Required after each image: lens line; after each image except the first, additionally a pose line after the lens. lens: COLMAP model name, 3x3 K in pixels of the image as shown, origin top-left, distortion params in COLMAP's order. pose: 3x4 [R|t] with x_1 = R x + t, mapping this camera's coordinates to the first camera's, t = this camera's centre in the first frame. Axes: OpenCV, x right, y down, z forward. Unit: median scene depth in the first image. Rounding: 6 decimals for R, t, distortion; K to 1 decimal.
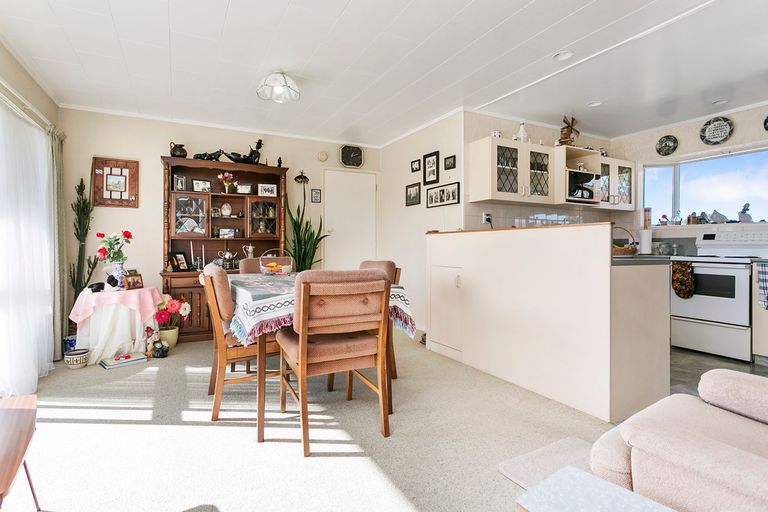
lens RADIAL K [[397.8, 0, 369.1], [0, 397.8, 246.6], [0, 0, 1]] dist [-0.000340, 0.013678]
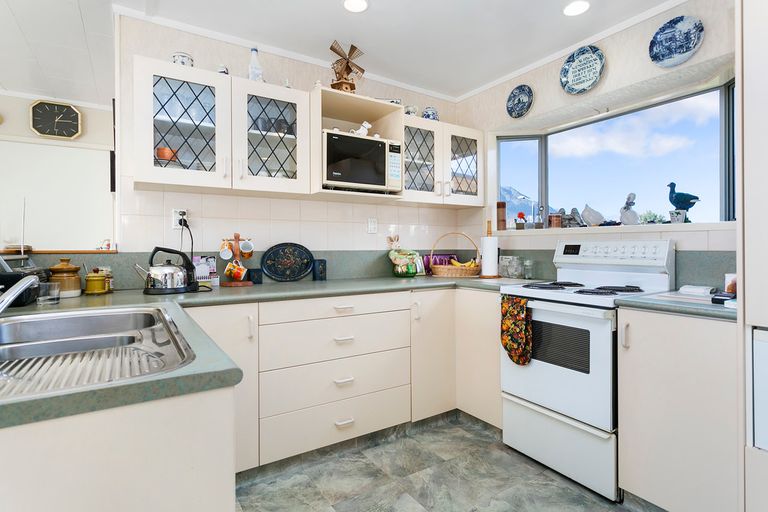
lens RADIAL K [[397.8, 0, 369.1], [0, 397.8, 246.6], [0, 0, 1]] dist [-0.000340, 0.013678]
pose [[0.997040, -0.010846, 0.076116, 0.499082], [0.010847, 0.999941, 0.000398, -0.031802], [-0.076116, 0.000429, 0.997099, 0.432340]]
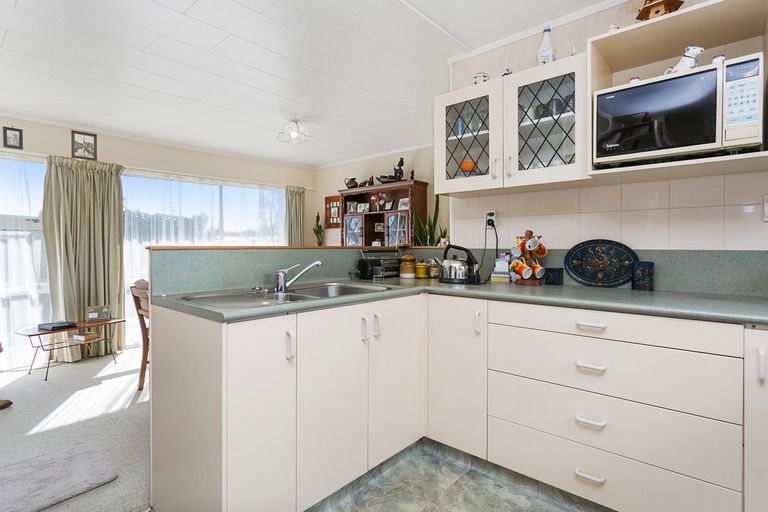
lens RADIAL K [[397.8, 0, 369.1], [0, 397.8, 246.6], [0, 0, 1]] dist [-0.000340, 0.013678]
pose [[0.352548, -0.002516, -0.935790, 0.782995], [0.006668, 0.999978, -0.000177, -0.031575], [0.935770, -0.006177, 0.352557, 0.601367]]
